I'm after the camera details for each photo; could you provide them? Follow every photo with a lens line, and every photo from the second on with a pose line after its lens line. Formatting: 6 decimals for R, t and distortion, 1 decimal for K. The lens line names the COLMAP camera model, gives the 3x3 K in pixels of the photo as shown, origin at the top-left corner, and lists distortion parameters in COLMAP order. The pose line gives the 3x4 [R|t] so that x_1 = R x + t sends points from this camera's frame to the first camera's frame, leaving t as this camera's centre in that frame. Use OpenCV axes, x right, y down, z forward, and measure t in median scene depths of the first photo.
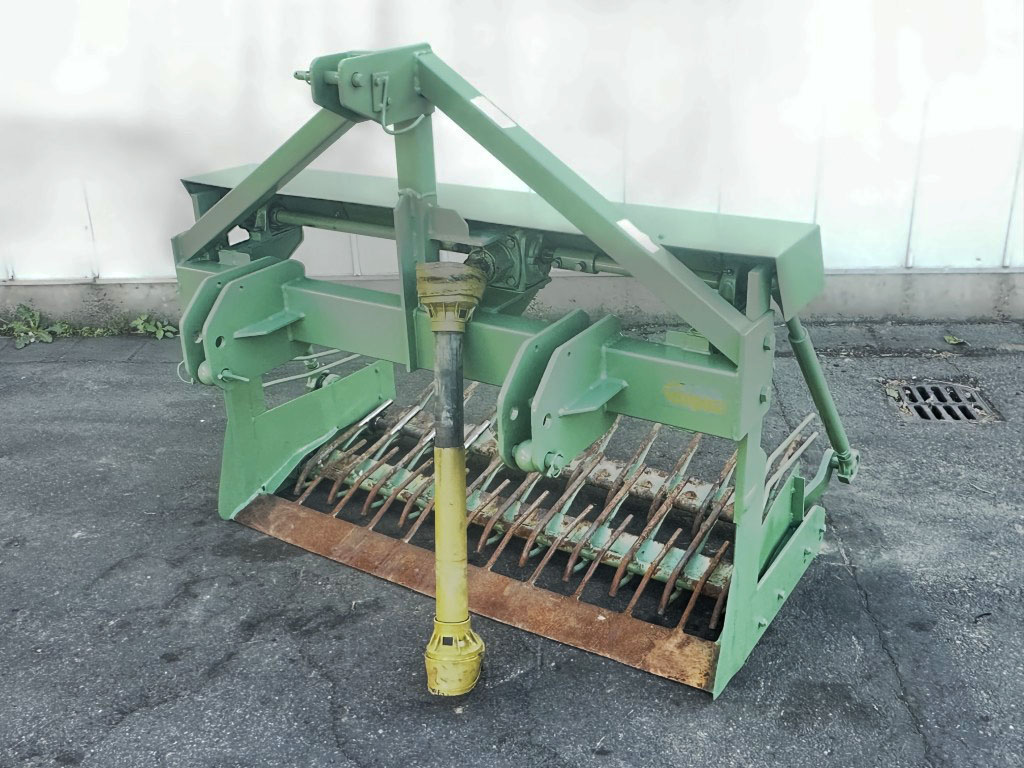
lens RADIAL K [[1038.4, 0, 511.8], [0, 1038.4, 386.2], [0, 0, 1]] dist [-0.003019, 0.000000]
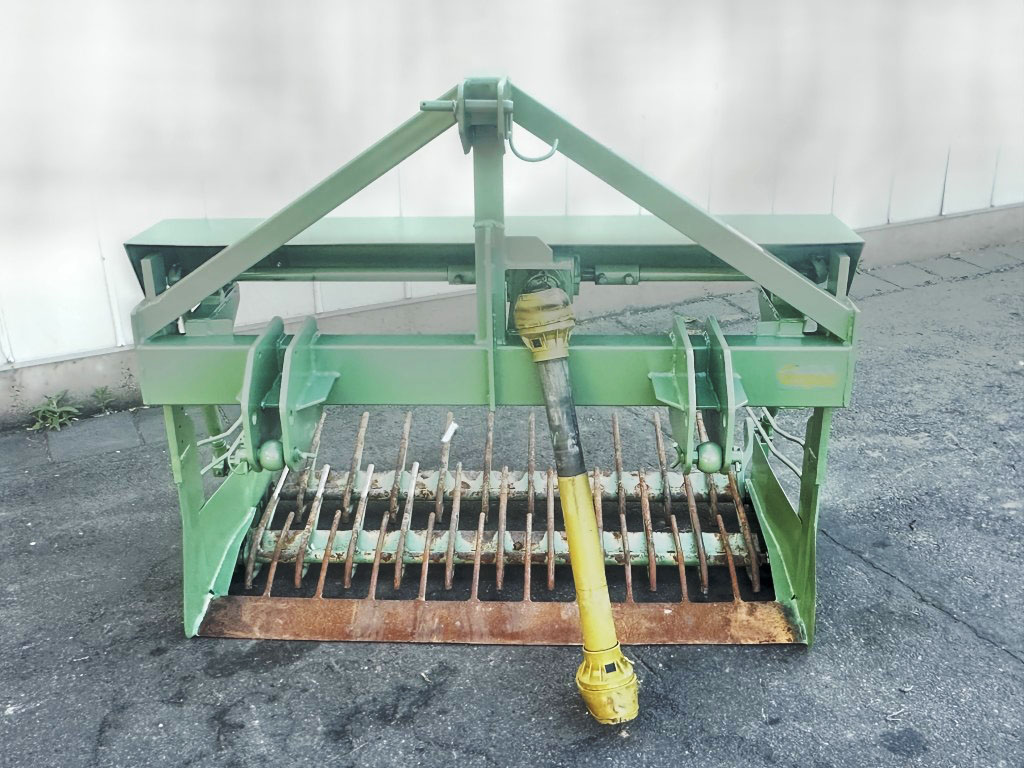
lens RADIAL K [[1038.4, 0, 510.2], [0, 1038.4, 382.5], [0, 0, 1]] dist [-0.003019, 0.000000]
pose [[0.861898, -0.172030, 0.477008, -0.498338], [0.188533, 0.981974, 0.013485, -0.045481], [-0.470730, 0.078309, 0.878795, 0.137935]]
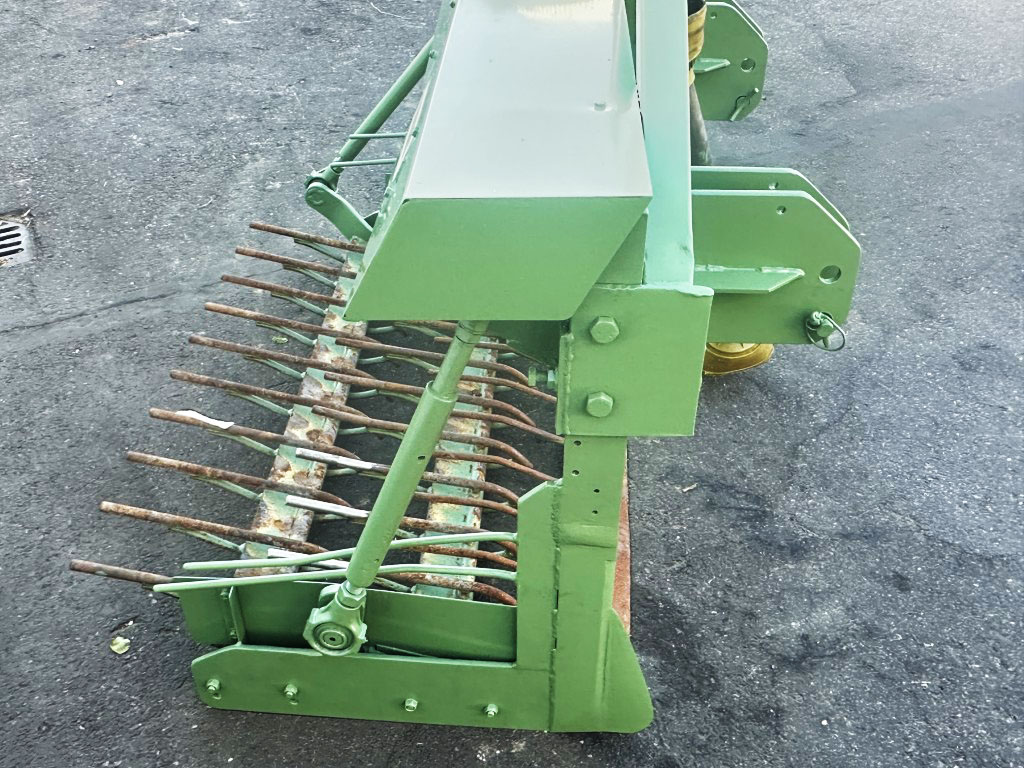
lens RADIAL K [[1038.4, 0, 511.8], [0, 1038.4, 383.4], [0, 0, 1]] dist [-0.003019, 0.000000]
pose [[-0.492168, -0.494402, 0.716476, -0.656807], [0.359364, 0.634258, 0.684525, -0.476009], [-0.792861, 0.594377, -0.134491, 1.212893]]
